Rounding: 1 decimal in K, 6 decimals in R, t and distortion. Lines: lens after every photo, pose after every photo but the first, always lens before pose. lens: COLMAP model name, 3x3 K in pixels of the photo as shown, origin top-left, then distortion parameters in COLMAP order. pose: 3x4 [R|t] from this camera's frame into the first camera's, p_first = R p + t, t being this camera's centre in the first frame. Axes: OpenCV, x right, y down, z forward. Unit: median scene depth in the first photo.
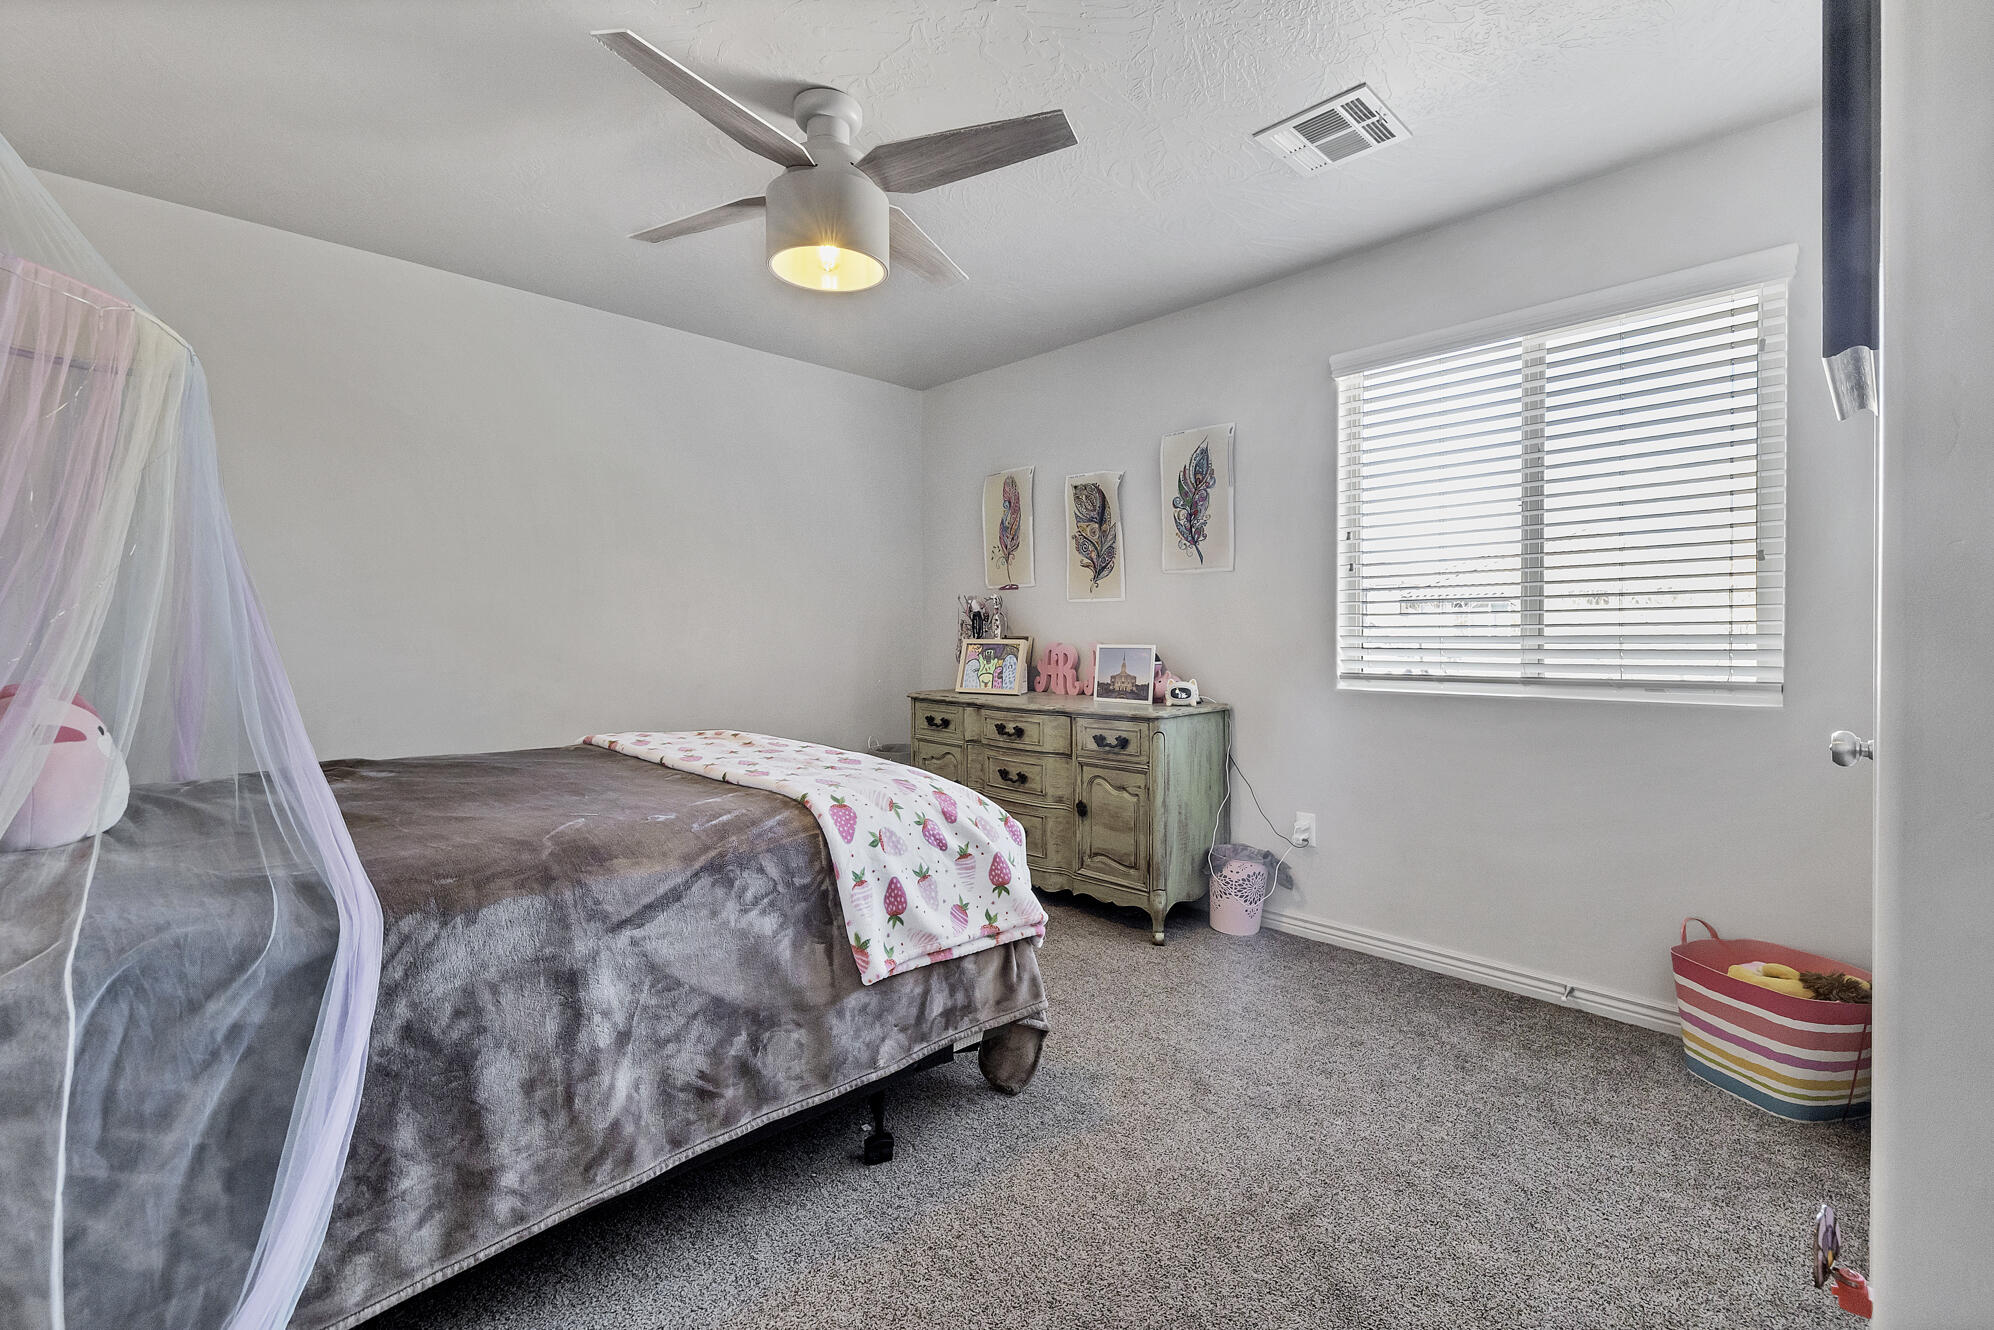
lens RADIAL K [[885.3, 0, 1000.2], [0, 885.3, 656.2], [0, 0, 1]] dist [0.003017, -0.001328]
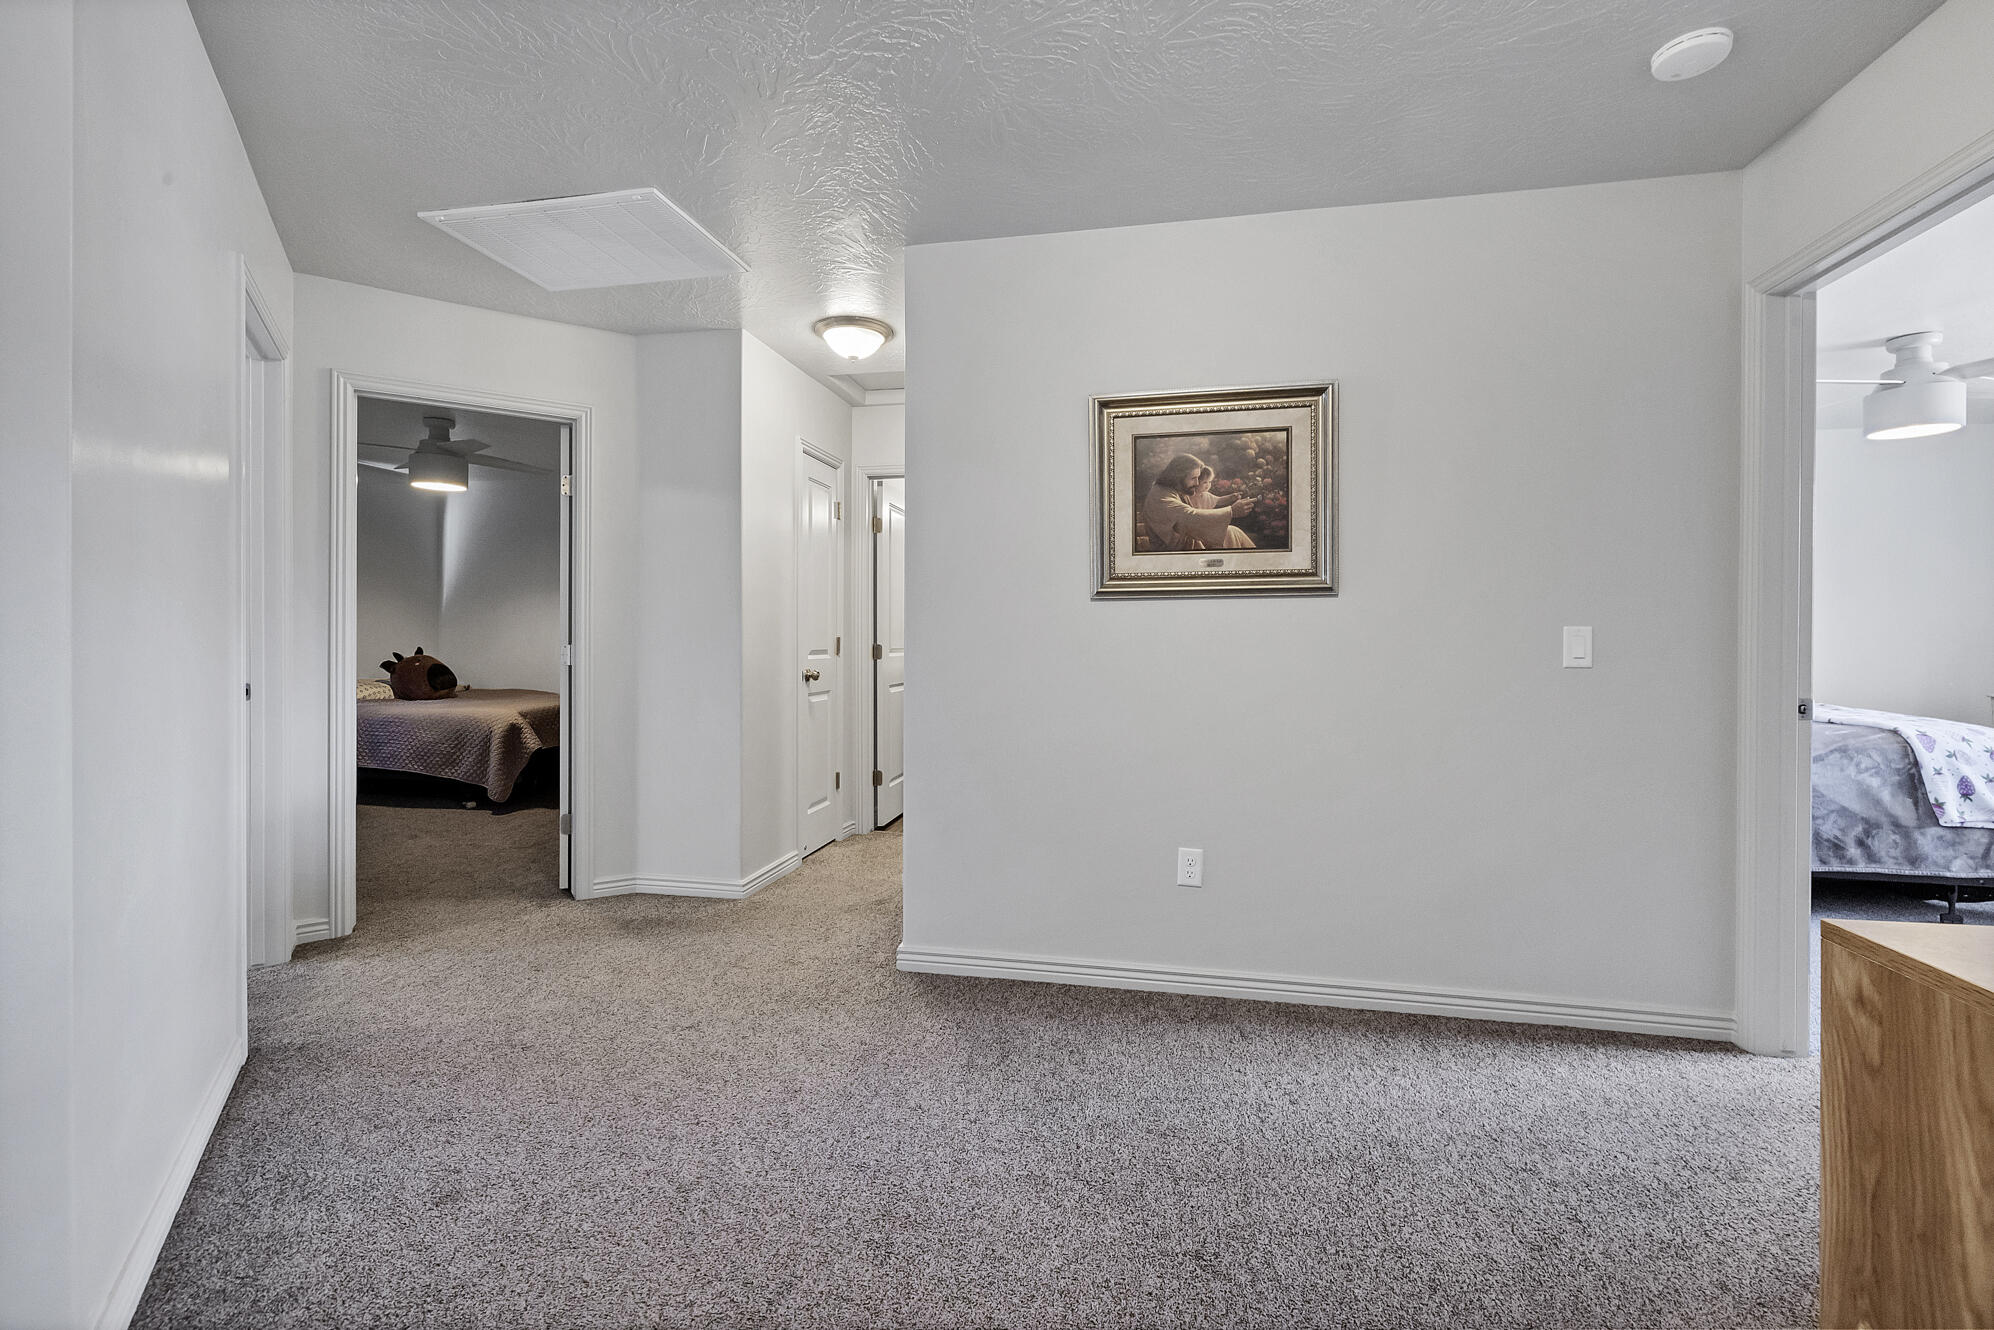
lens RADIAL K [[885.3, 0, 987.1], [0, 885.3, 627.1], [0, 0, 1]] dist [0.003017, -0.001328]
pose [[0.555548, 0.000125, -0.831484, 0.301596], [-0.020648, 0.999694, -0.013645, 0.008402], [0.831228, 0.024749, 0.555381, -1.833870]]
